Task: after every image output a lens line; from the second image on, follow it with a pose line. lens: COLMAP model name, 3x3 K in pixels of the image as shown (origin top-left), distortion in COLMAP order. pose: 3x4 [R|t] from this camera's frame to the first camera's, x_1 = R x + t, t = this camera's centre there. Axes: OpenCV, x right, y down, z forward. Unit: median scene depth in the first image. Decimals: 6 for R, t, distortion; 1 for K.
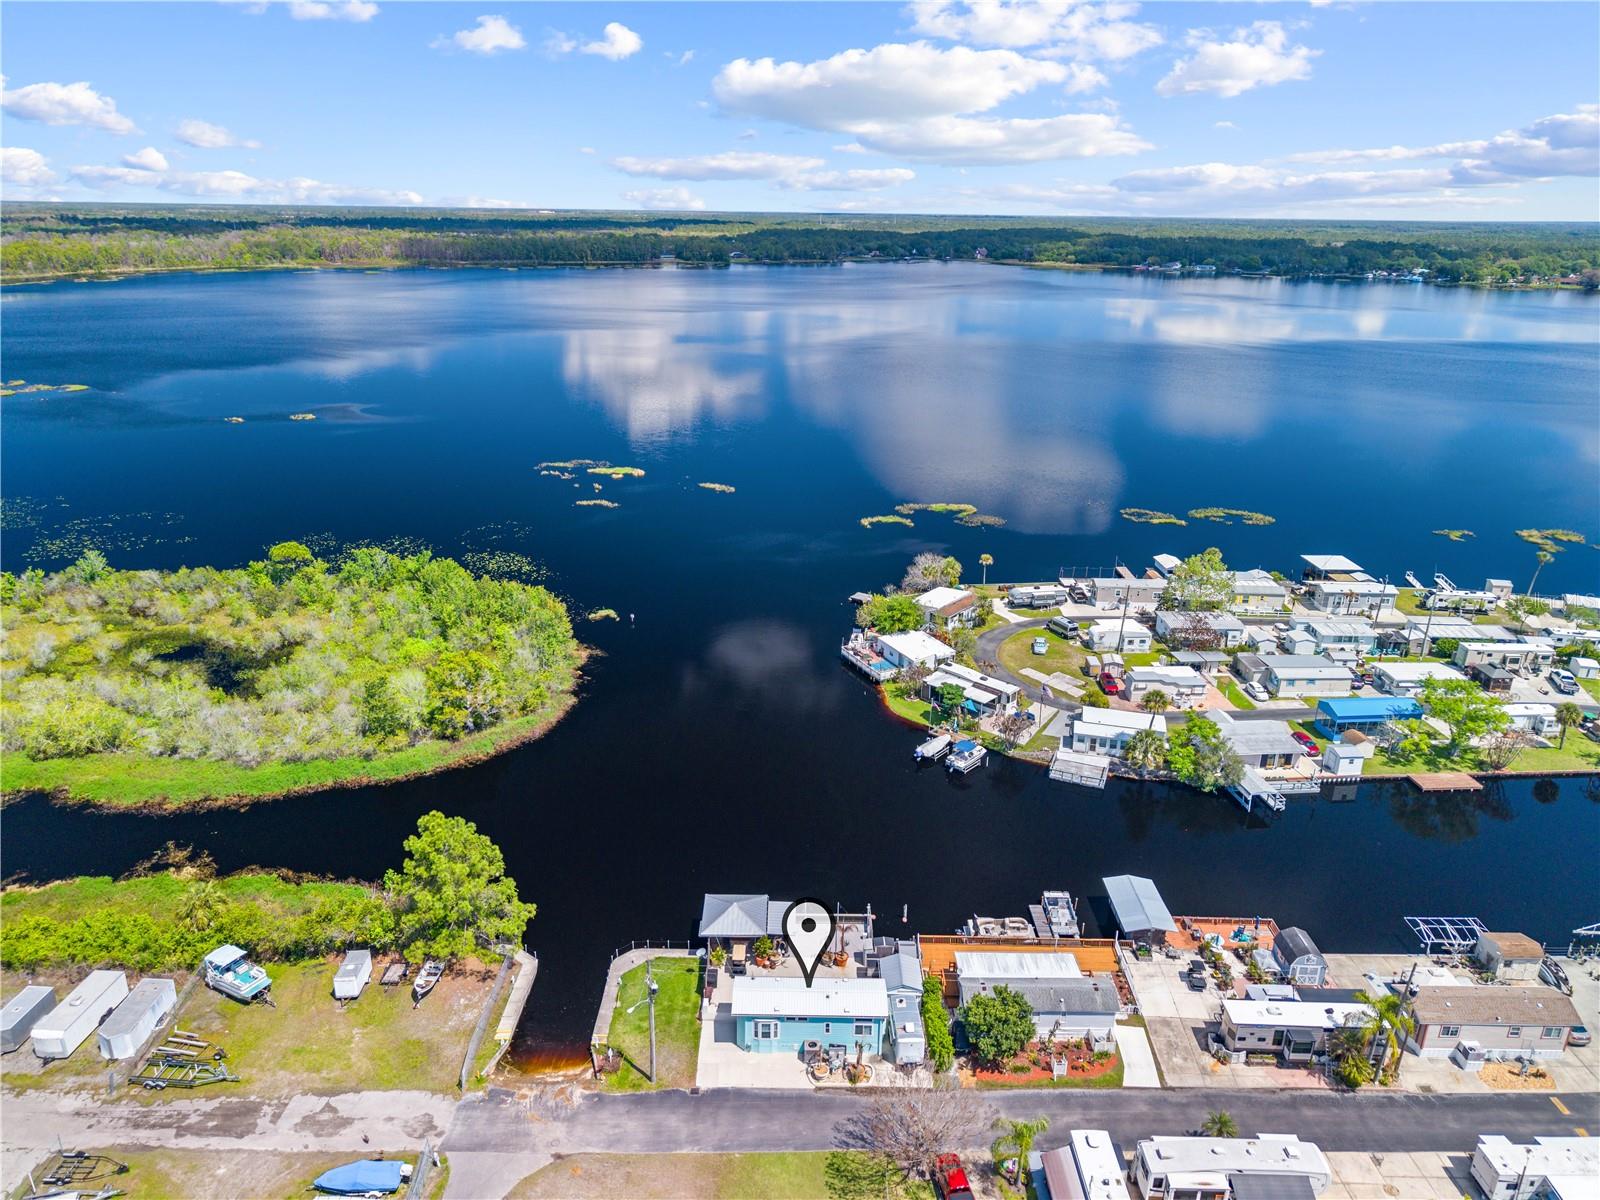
lens RADIAL K [[1079.4, 0, 800.0], [0, 1079.4, 600.0], [0, 0, 1]] dist [0.032694, -0.040820]
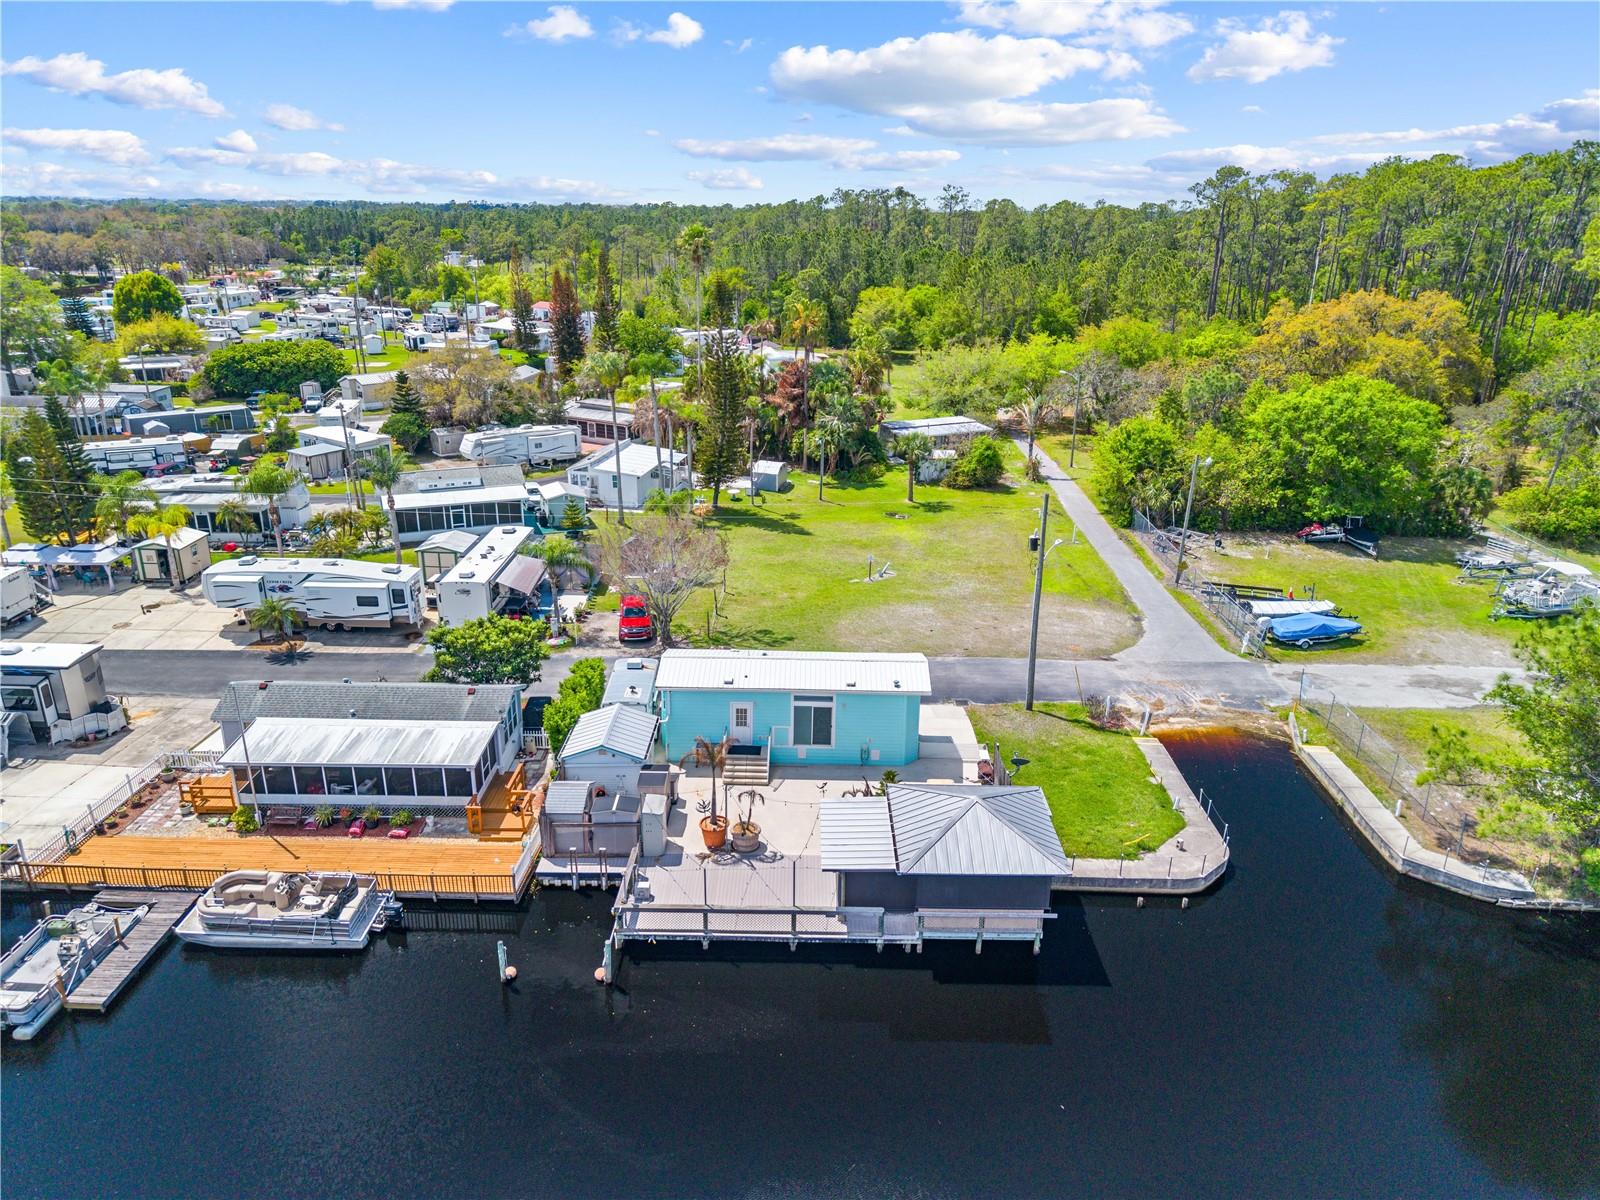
lens RADIAL K [[1074.8, 0, 800.5], [0, 1074.8, 590.0], [0, 0, 1]] dist [0.031019, -0.032693]
pose [[-0.999587, -0.028694, 0.001788, 0.005377], [-0.020945, 0.769412, 0.638410, -0.030253], [-0.019694, 0.638108, -0.769695, 1.367939]]
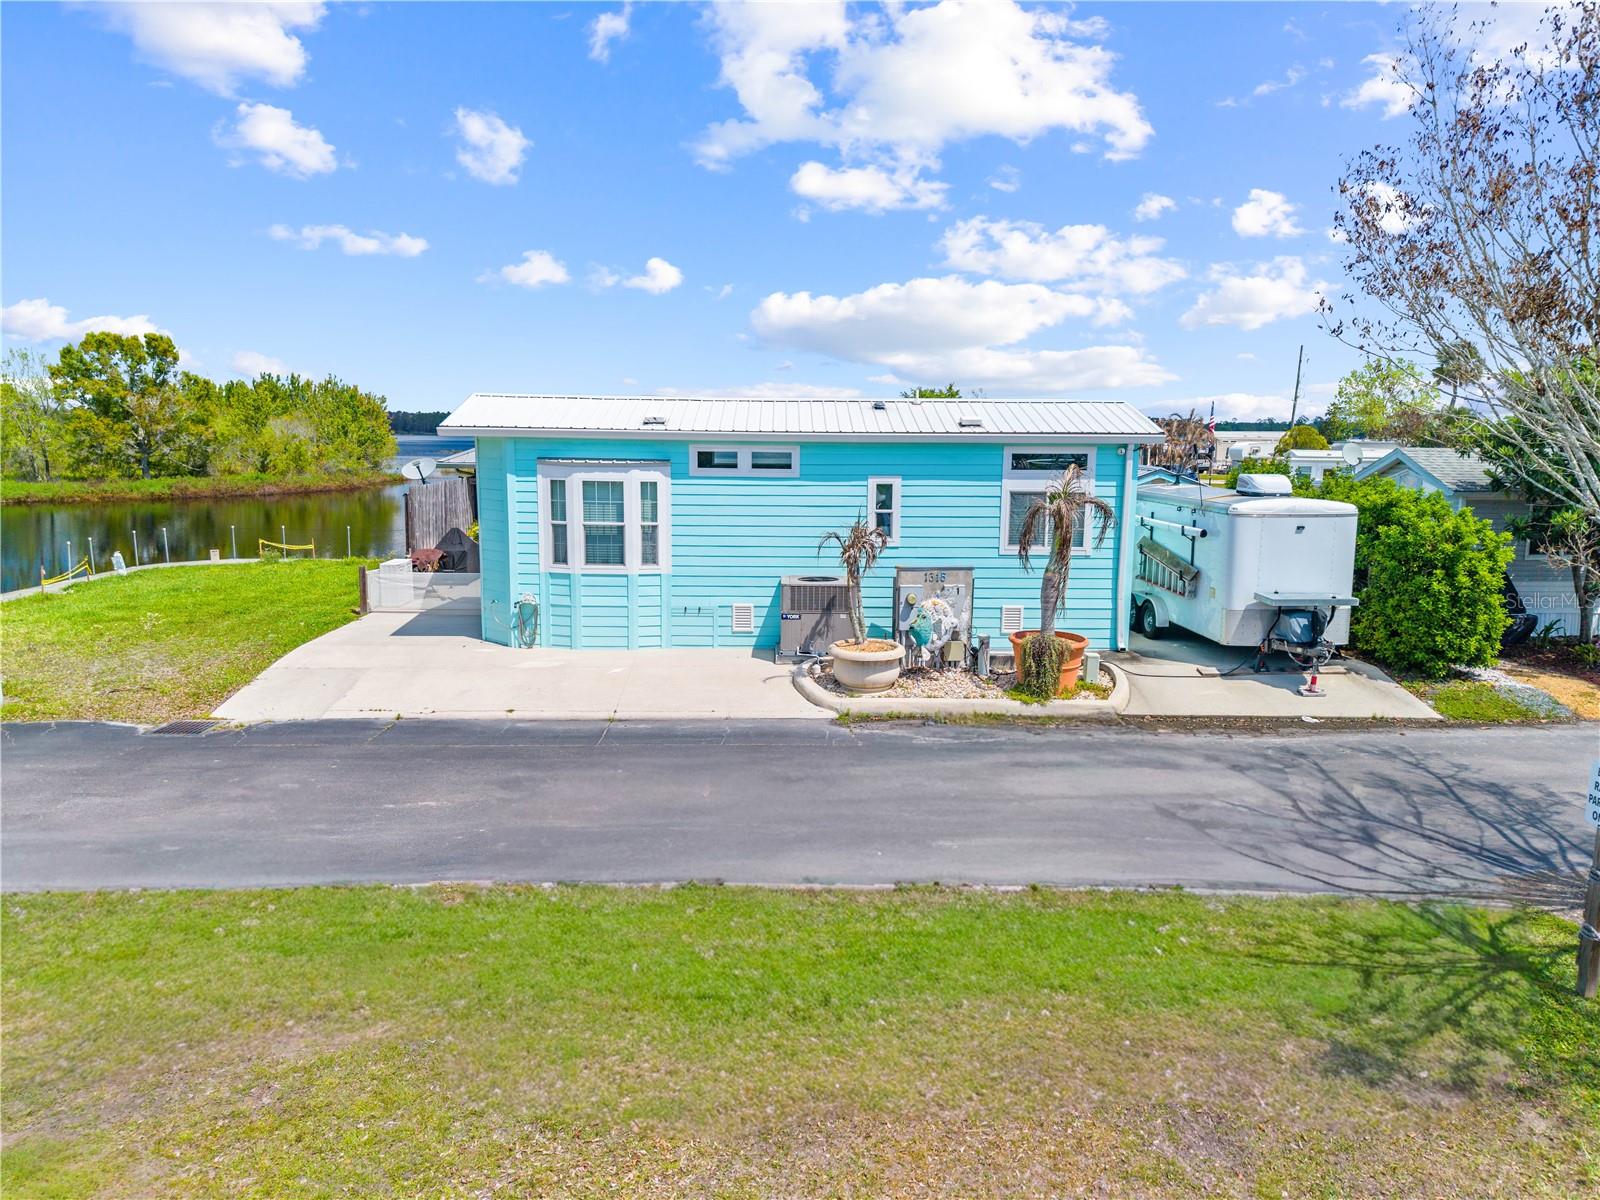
lens RADIAL K [[1053.6, 0, 800.0], [0, 1053.6, 600.0], [0, 0, 1]] dist [0.037559, -0.051756]
pose [[0.999549, -0.008360, 0.028856, 0.001658], [0.013983, 0.979575, -0.200594, 0.434119], [-0.026590, 0.200907, 0.979249, 0.756392]]
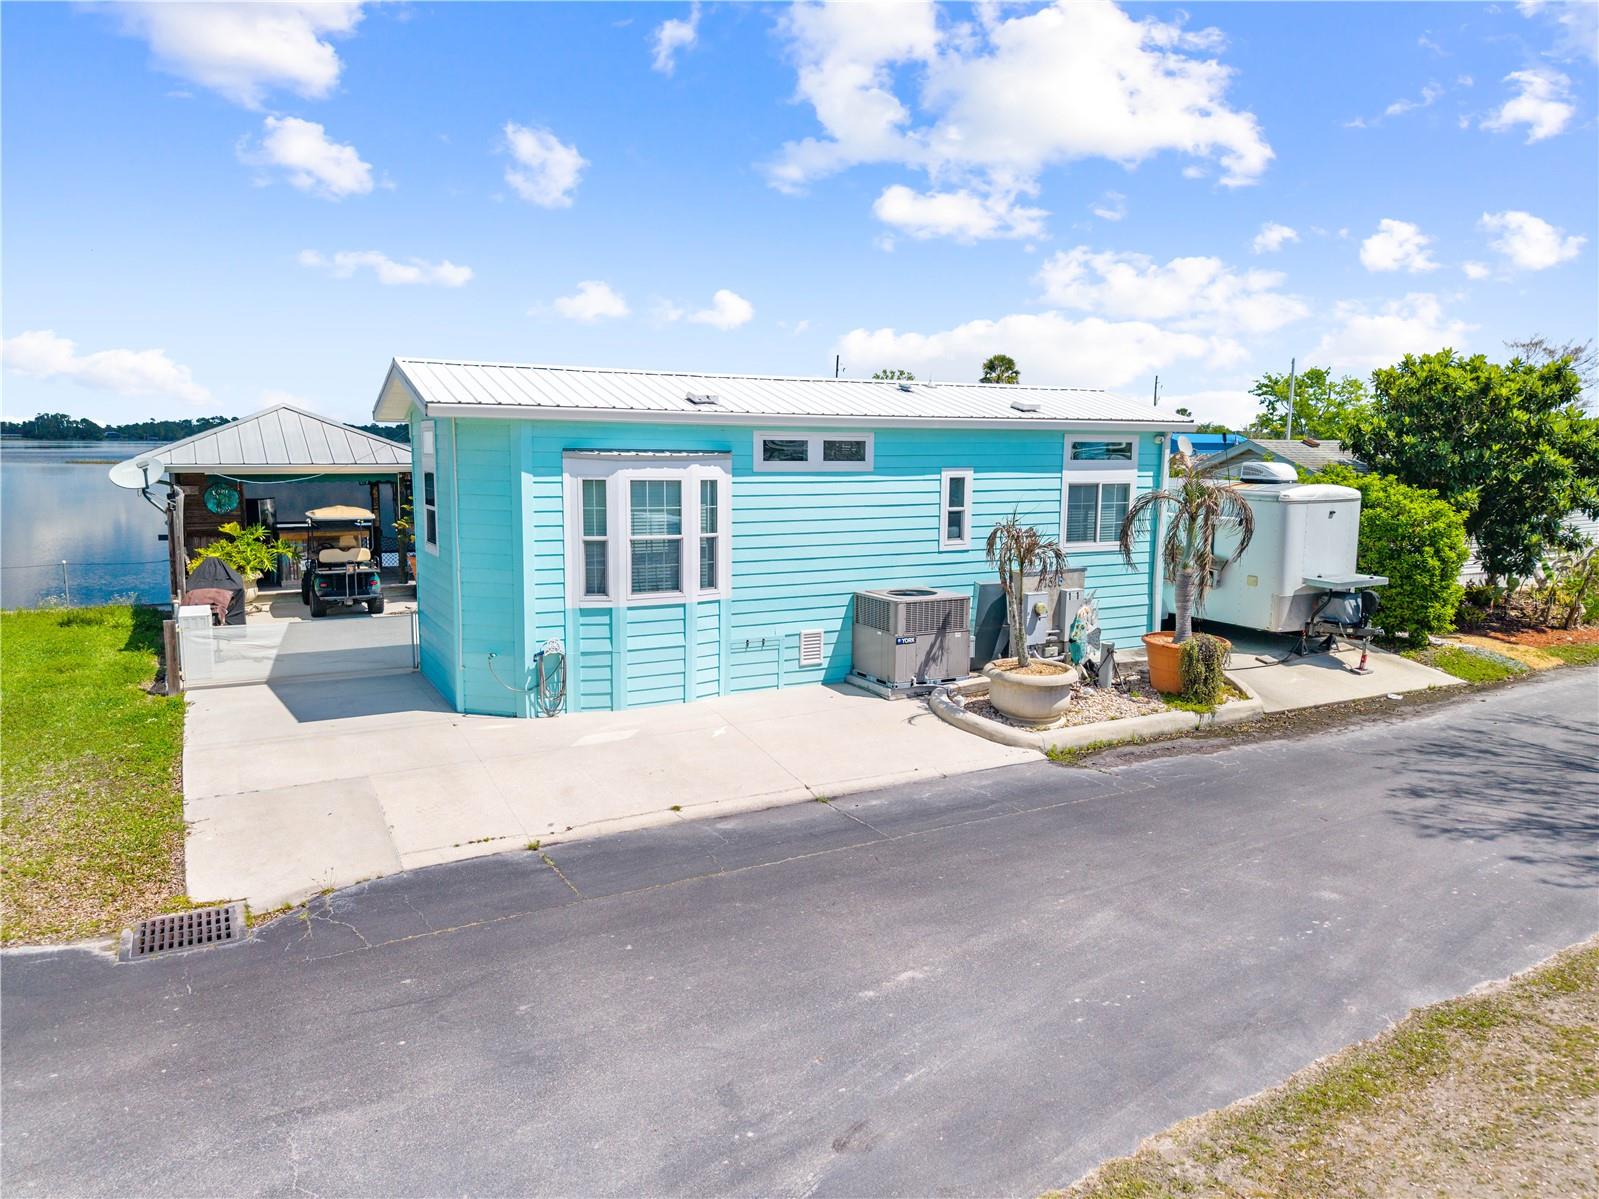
lens RADIAL K [[1074.2, 0, 800.0], [0, 1074.2, 589.5], [0, 0, 1]] dist [0.031019, -0.032693]
pose [[0.874572, -0.071497, 0.479595, -0.086011], [0.172131, 0.970430, -0.169222, 0.415330], [-0.453315, 0.230550, 0.861018, 0.813104]]
